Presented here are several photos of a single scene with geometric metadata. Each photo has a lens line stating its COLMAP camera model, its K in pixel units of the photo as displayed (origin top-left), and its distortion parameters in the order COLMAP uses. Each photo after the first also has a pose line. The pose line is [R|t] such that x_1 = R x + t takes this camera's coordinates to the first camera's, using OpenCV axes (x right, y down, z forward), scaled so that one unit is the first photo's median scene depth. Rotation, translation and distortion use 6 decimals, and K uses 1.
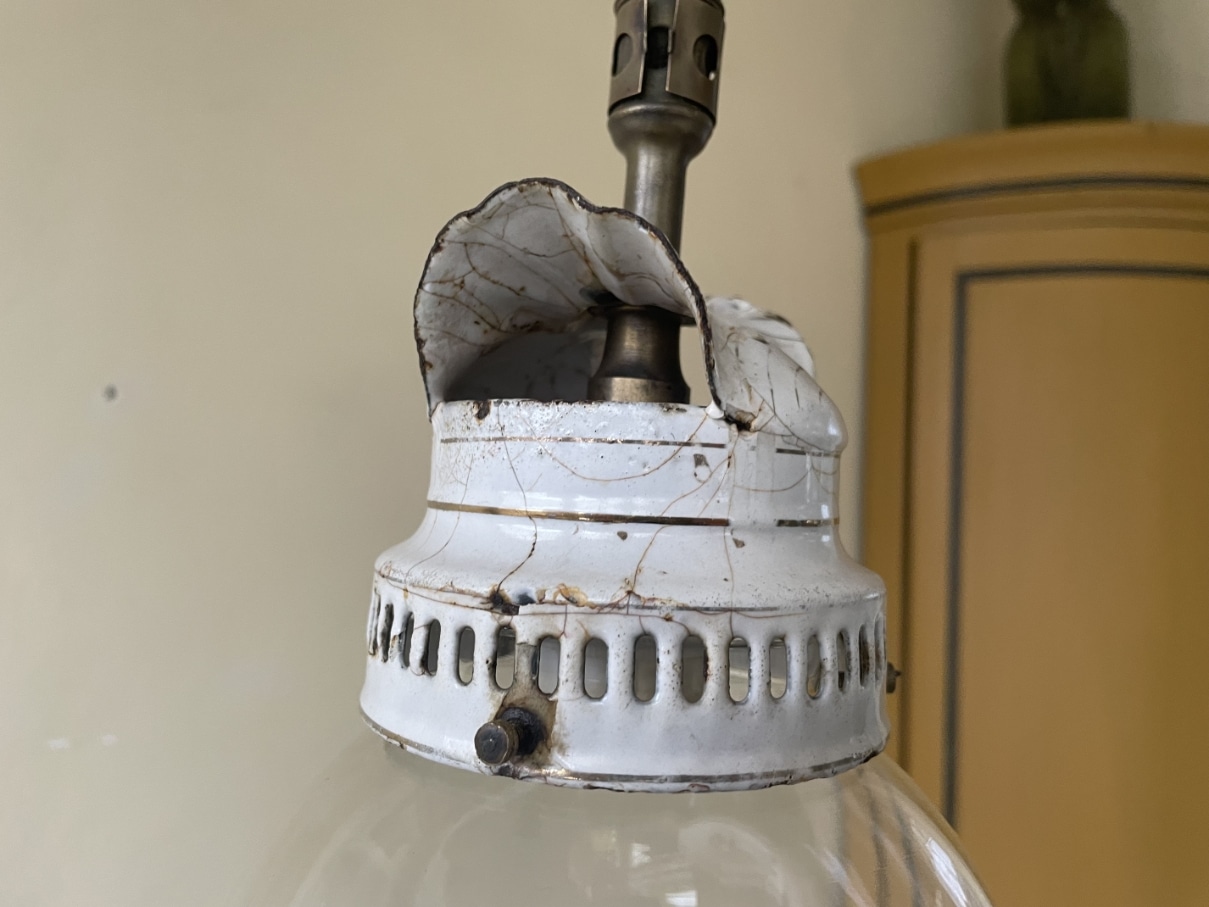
lens RADIAL K [[914.0, 0, 604.5], [0, 914.0, 453.5], [0, 0, 1]] dist [0.065827, -0.084587]
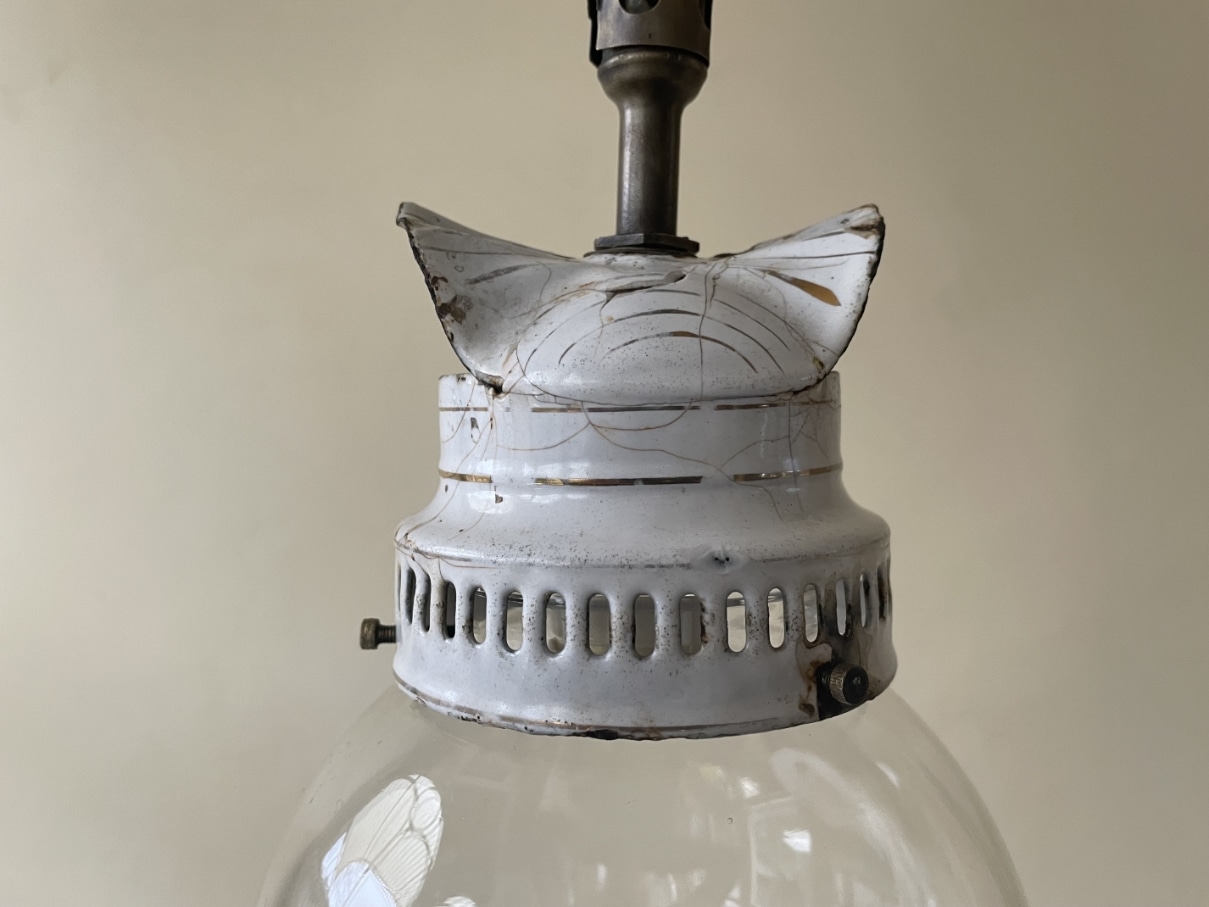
lens RADIAL K [[914.0, 0, 604.5], [0, 914.0, 453.5], [0, 0, 1]] dist [0.065827, -0.084587]
pose [[0.480648, -0.001878, -0.876912, 1.131915], [0.048096, 0.998549, 0.024224, 0.024460], [0.875594, -0.053819, 0.480040, 0.592458]]
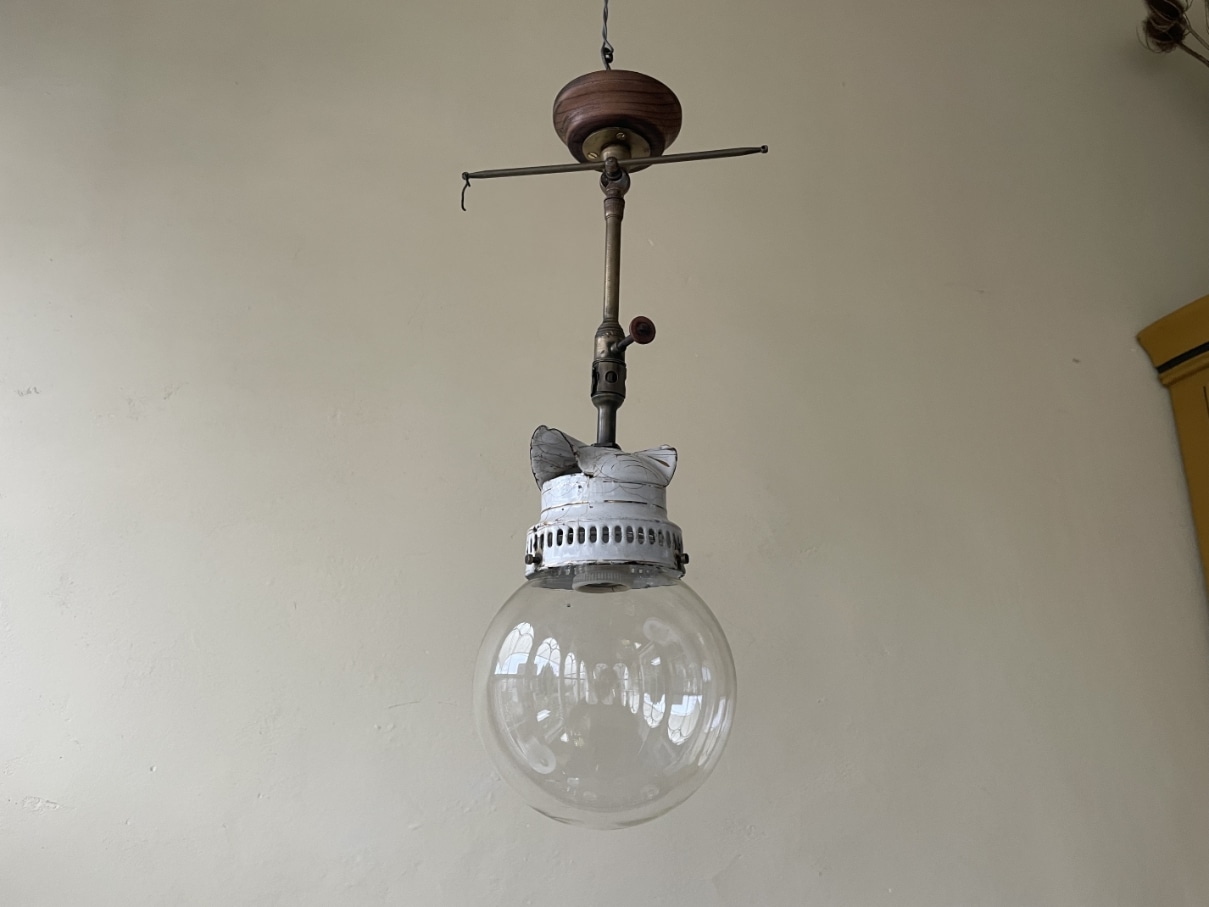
lens RADIAL K [[914.0, 0, 604.5], [0, 914.0, 453.5], [0, 0, 1]] dist [0.065827, -0.084587]
pose [[0.829088, -0.200183, -0.522053, 2.138016], [0.056284, 0.958847, -0.278288, 0.910586], [0.556278, 0.201342, 0.806236, -1.966761]]
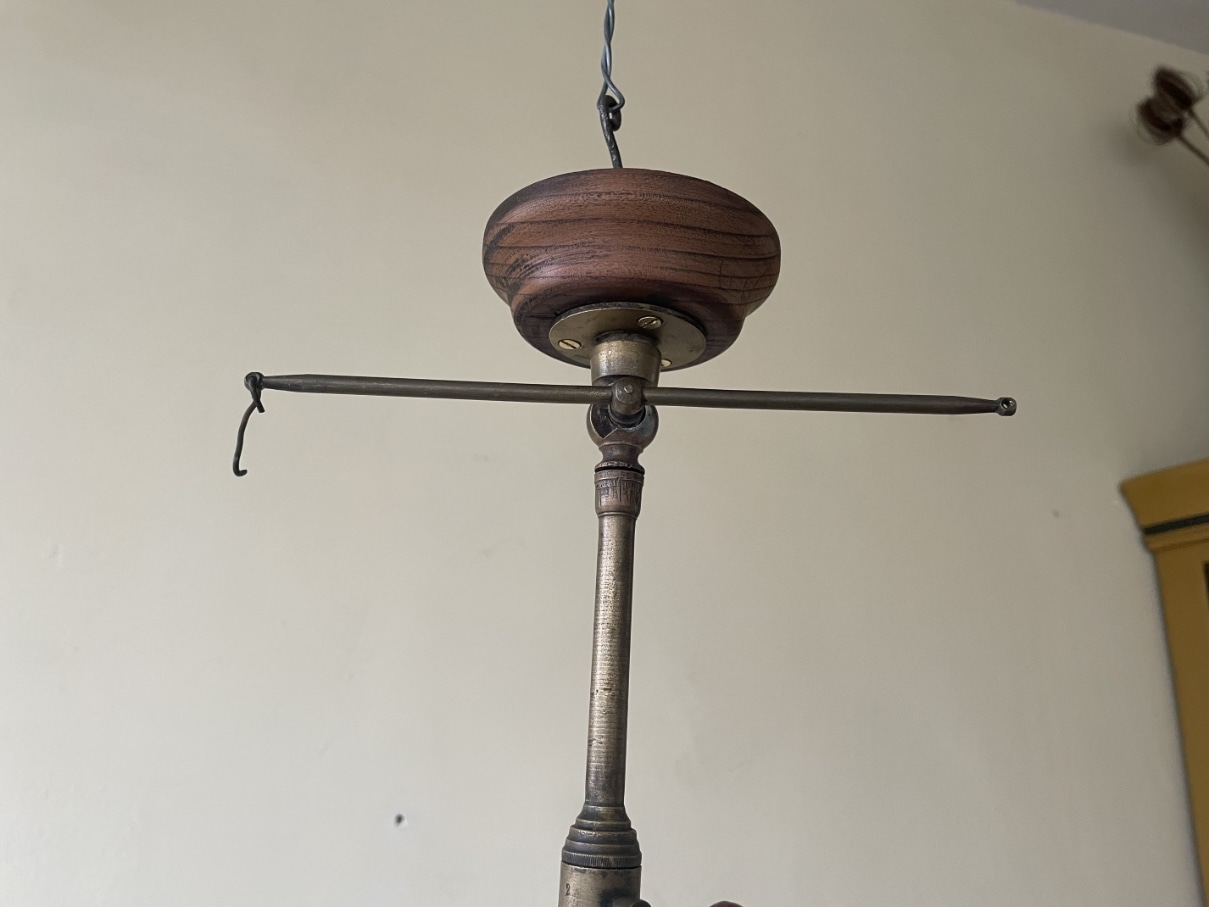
lens RADIAL K [[914.0, 0, 604.5], [0, 914.0, 453.5], [0, 0, 1]] dist [0.065827, -0.084587]
pose [[0.922644, -0.133121, -0.361950, 0.795427], [0.039362, 0.966140, -0.254998, -0.994863], [0.383640, 0.221025, 0.896643, -0.350545]]
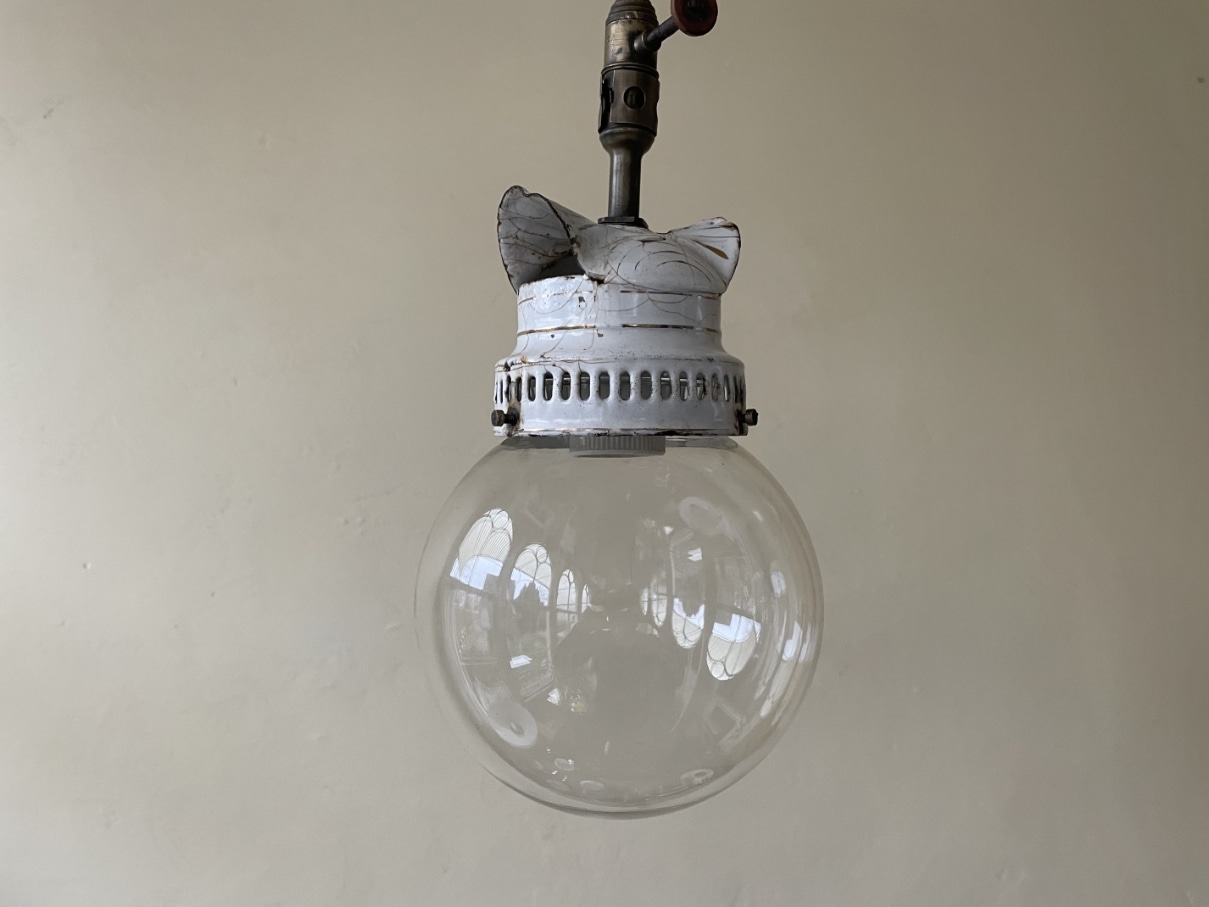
lens RADIAL K [[917.7, 0, 604.5], [0, 917.7, 453.5], [0, 0, 1]] dist [0.062186, -0.095819]
pose [[0.835355, -0.033349, -0.548698, 1.340883], [0.048667, 0.998725, 0.013392, 0.348432], [0.547552, -0.037891, 0.835913, -0.837542]]
